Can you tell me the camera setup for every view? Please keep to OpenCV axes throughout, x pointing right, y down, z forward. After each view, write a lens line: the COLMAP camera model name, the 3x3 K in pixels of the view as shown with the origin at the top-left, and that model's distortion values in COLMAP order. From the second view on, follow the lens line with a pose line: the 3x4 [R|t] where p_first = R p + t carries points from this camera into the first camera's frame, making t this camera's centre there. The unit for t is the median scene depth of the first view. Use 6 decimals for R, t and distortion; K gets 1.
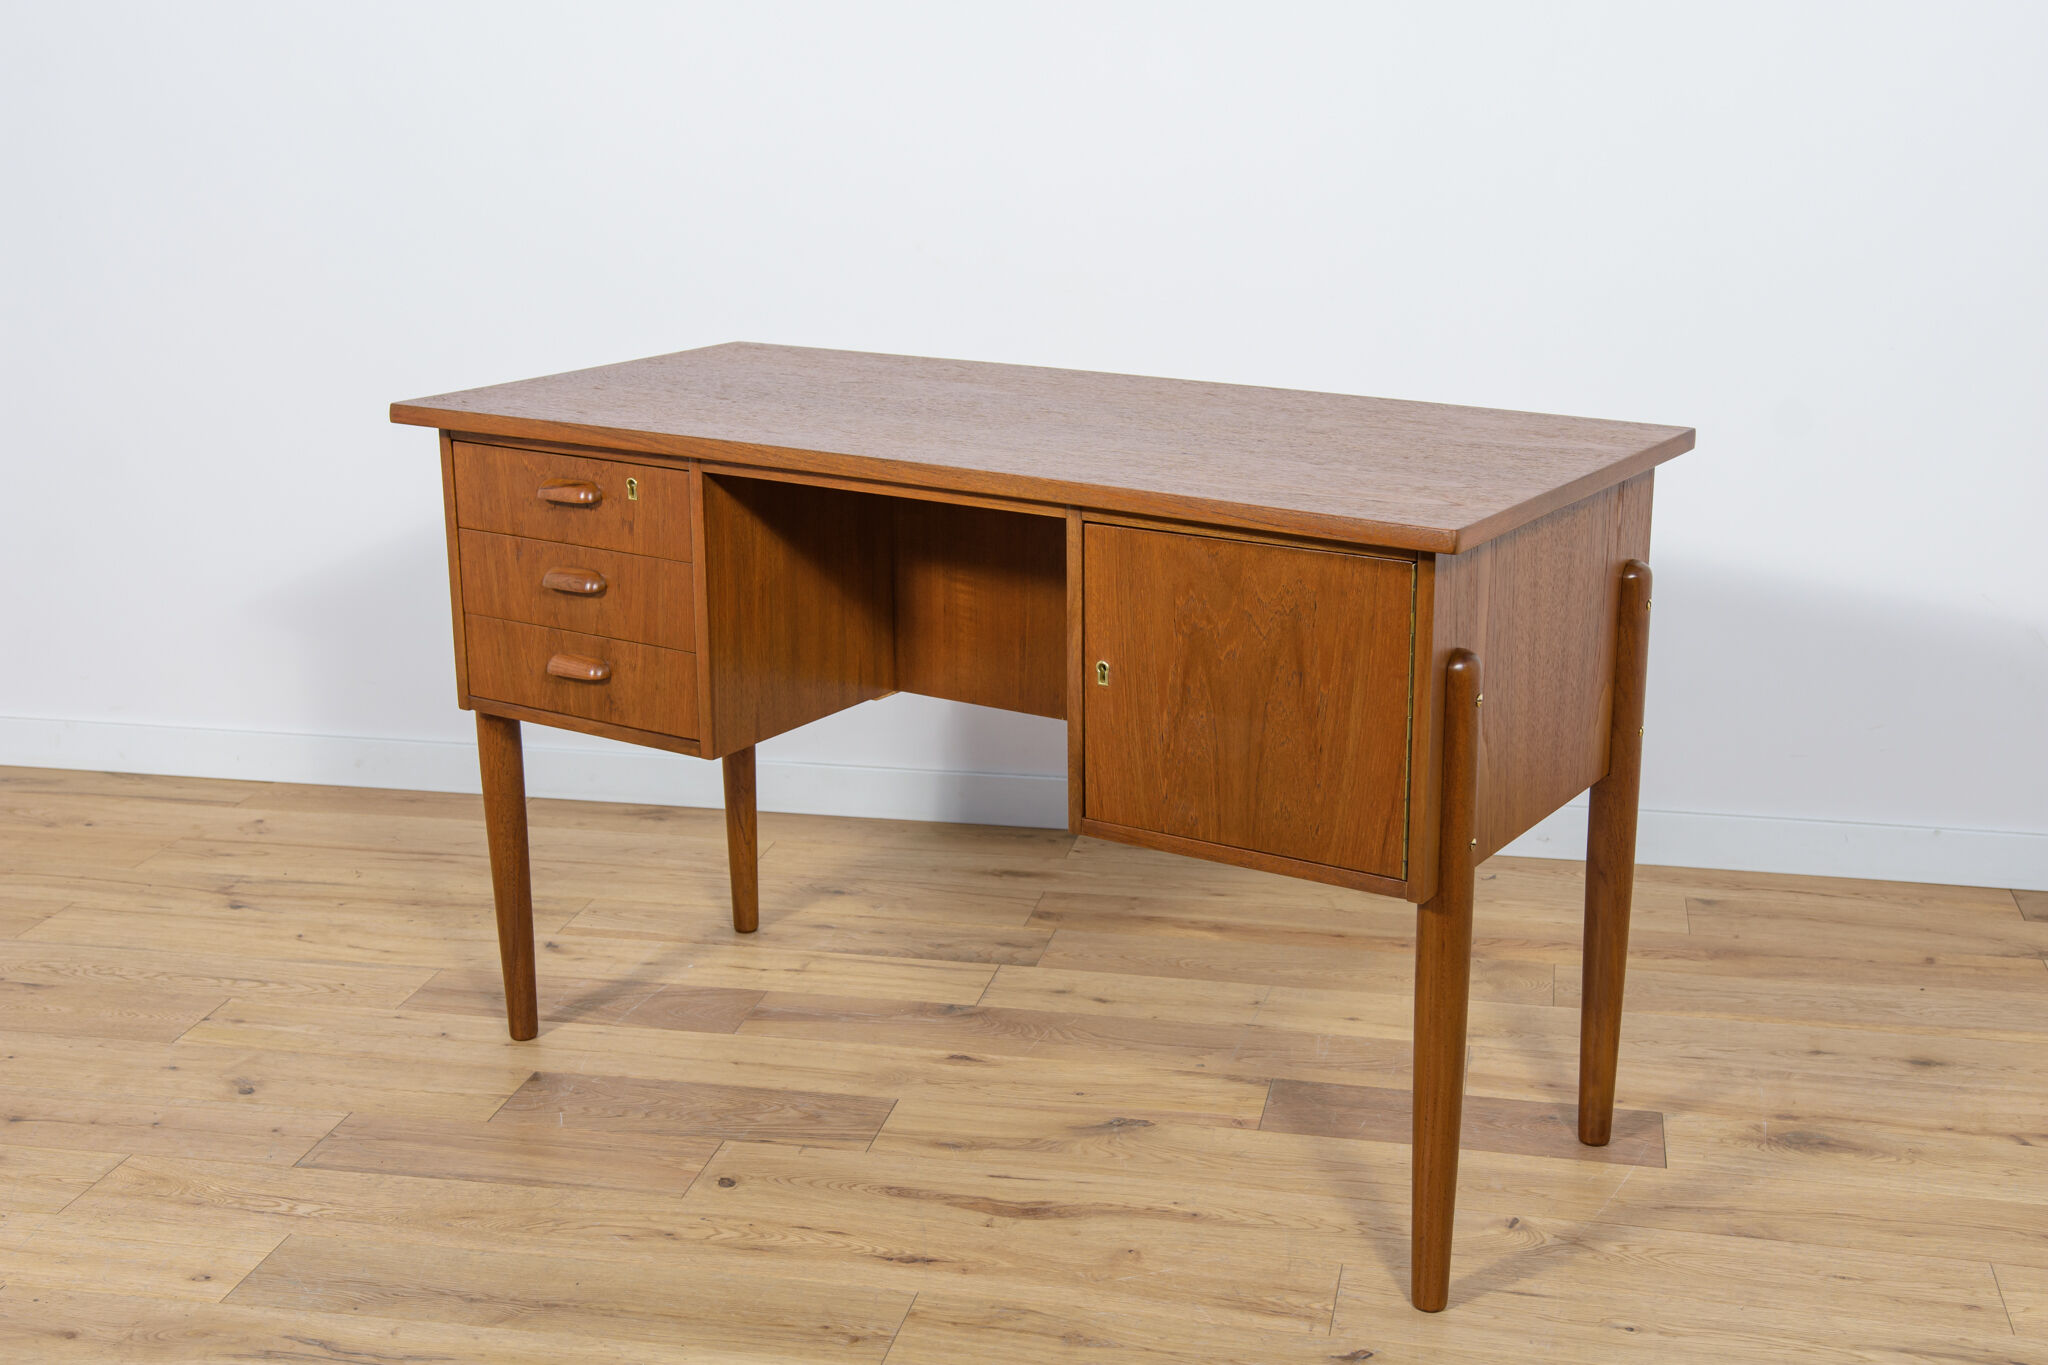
lens RADIAL K [[2517.2, 0, 1024.0], [0, 2517.2, 682.5], [0, 0, 1]] dist [0.025514, 0.178357]
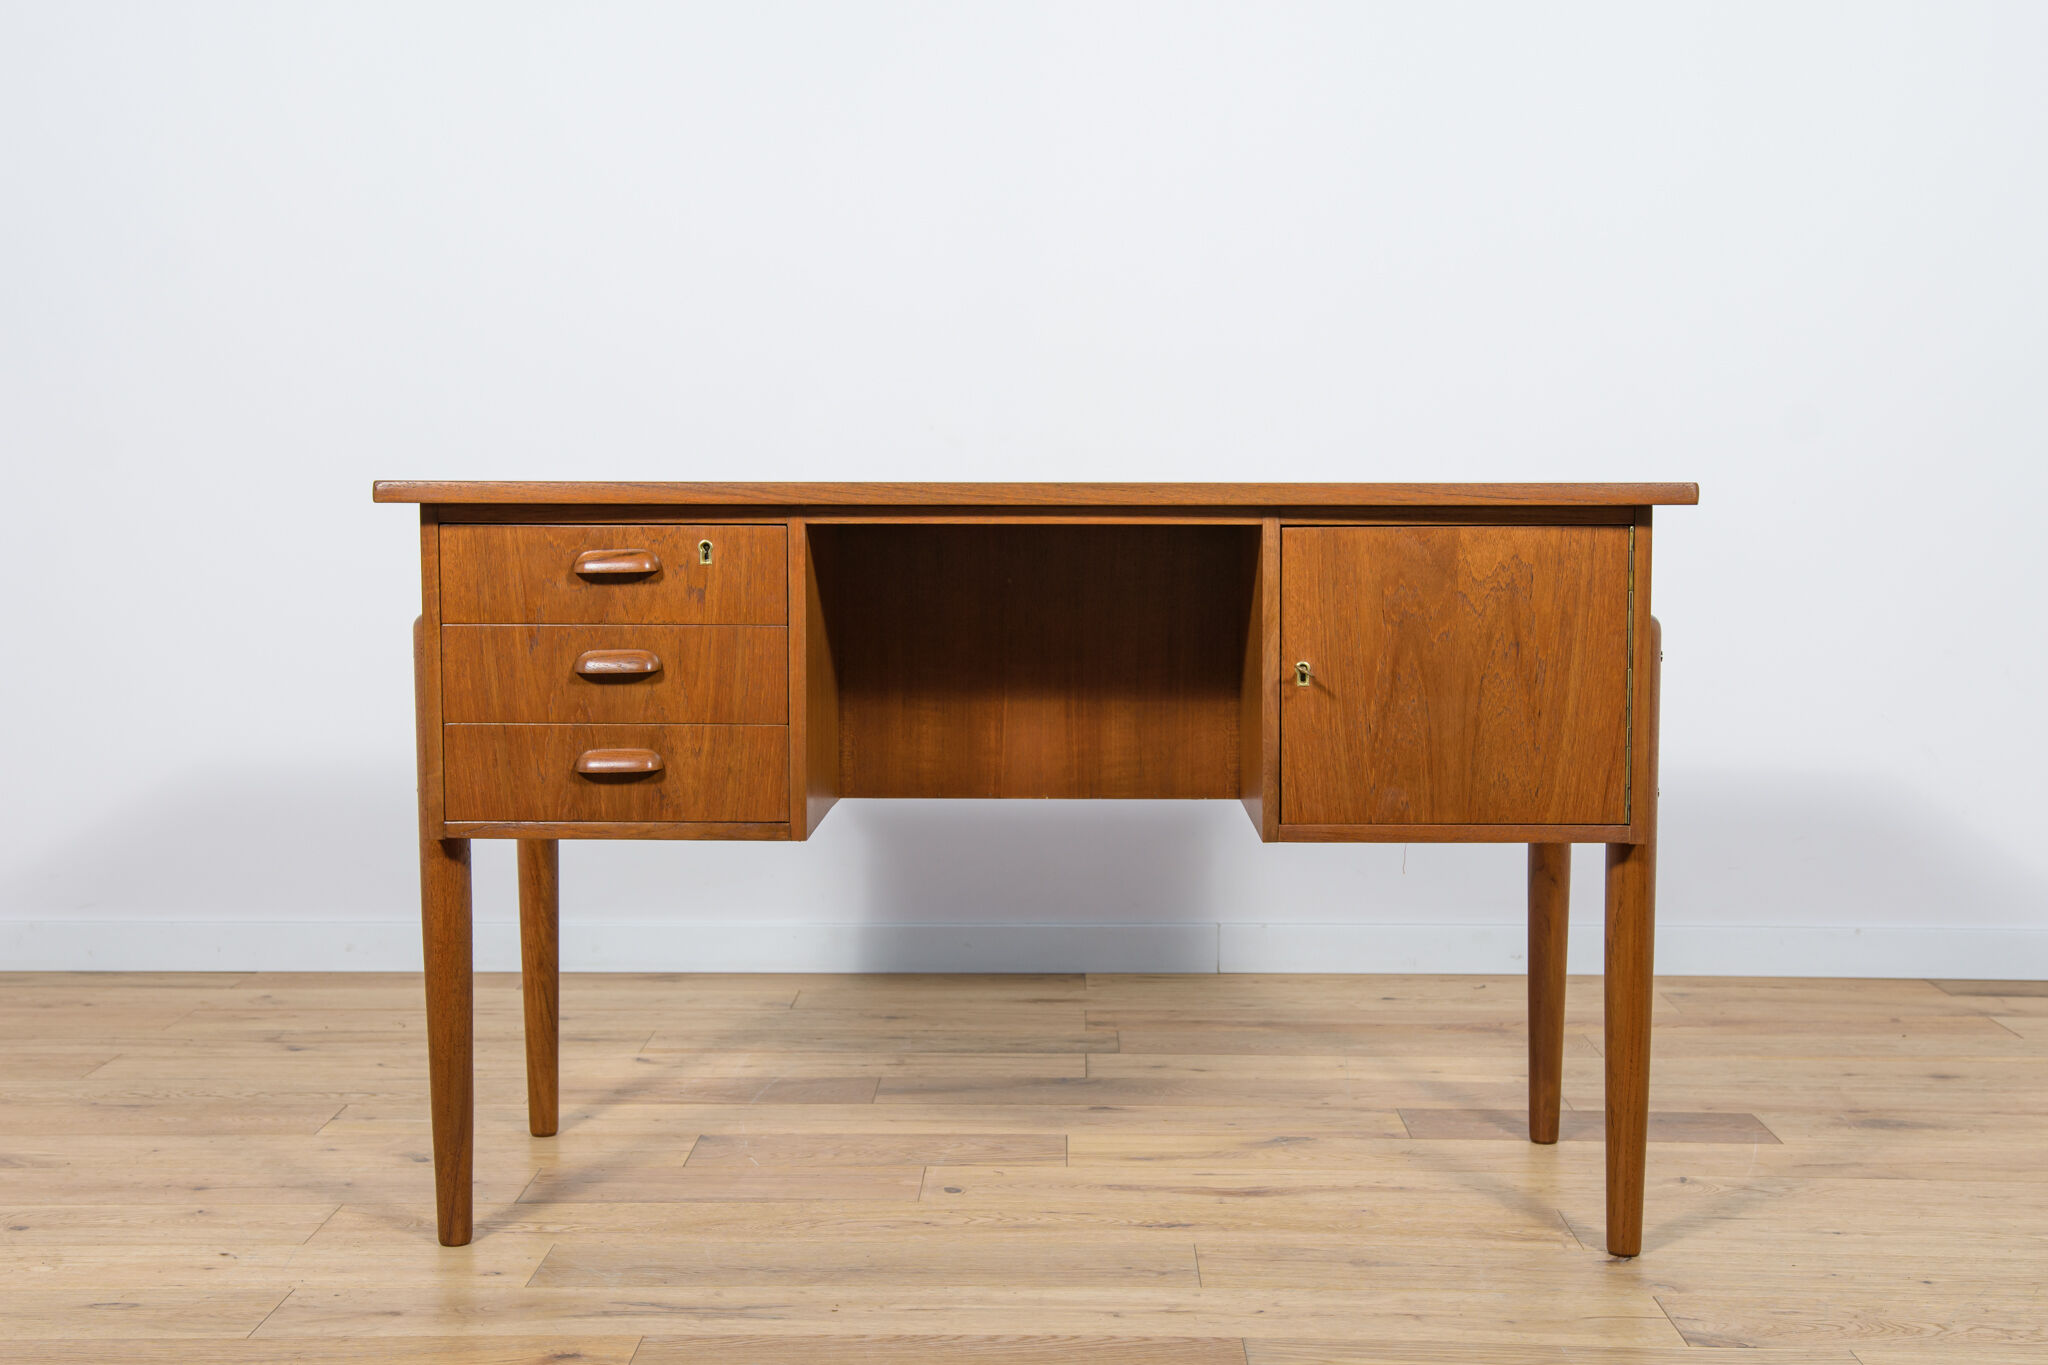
lens RADIAL K [[2493.8, 0, 1024.0], [0, 2493.8, 682.5], [0, 0, 1]] dist [0.019640, 0.172860]
pose [[0.982690, -0.010038, 0.184986, -0.264181], [0.043696, 0.982917, -0.178784, 0.169537], [-0.180031, 0.183773, 0.966342, -0.035537]]
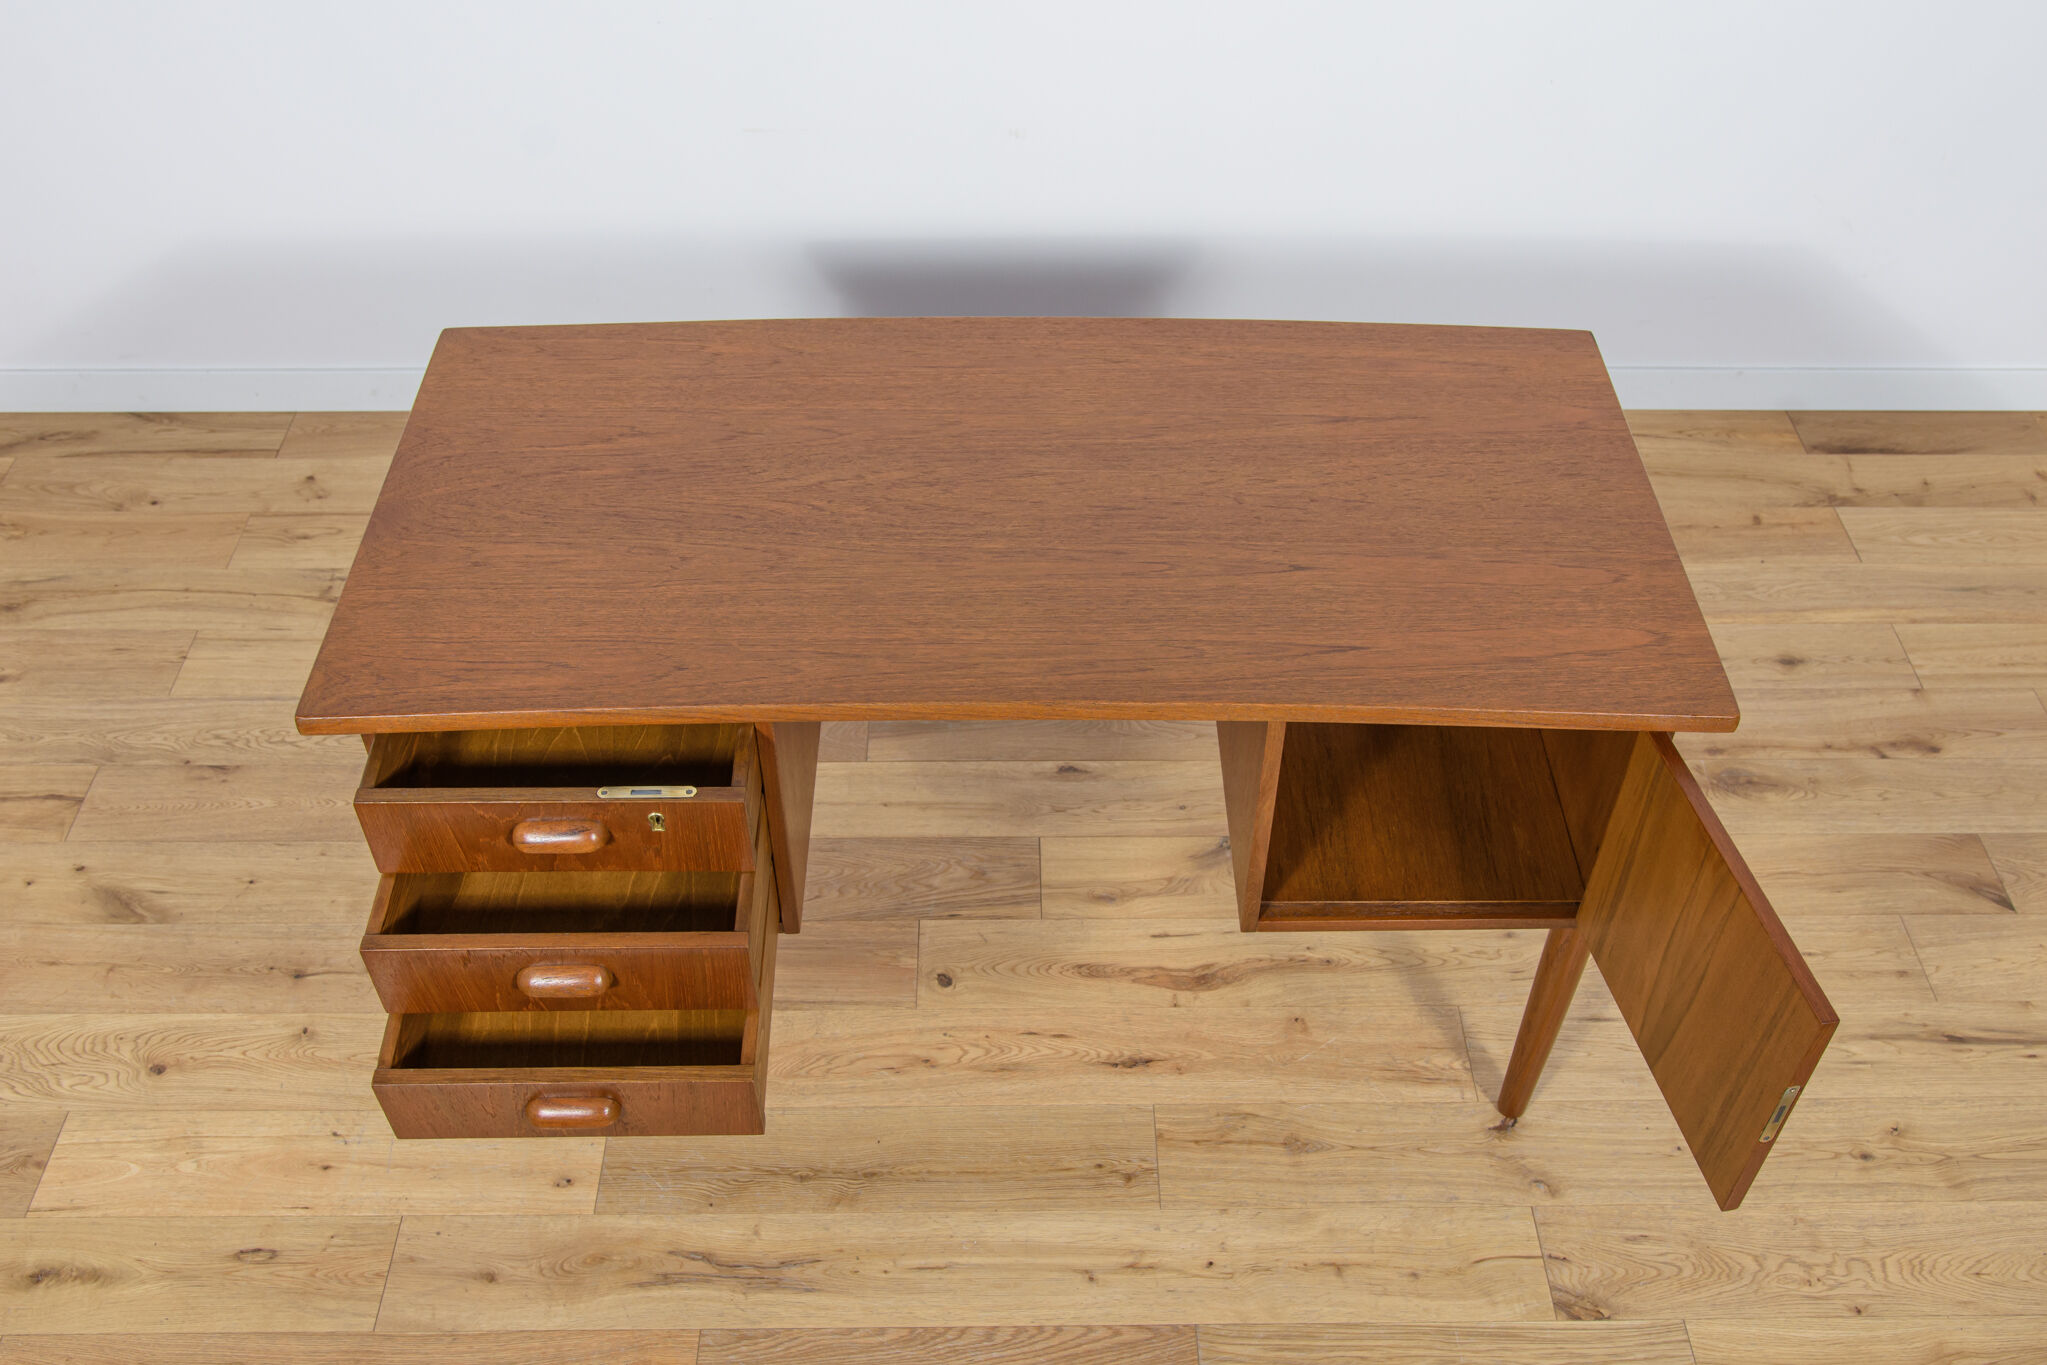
lens RADIAL K [[1840.4, 0, 1023.5], [0, 1840.4, 682.5], [0, 0, 1]] dist [-0.065475, 0.093329]
pose [[0.976879, -0.141875, 0.159934, -0.192088], [0.045542, 0.869002, 0.492708, -0.340297], [-0.208886, -0.474032, 0.855372, 0.293073]]
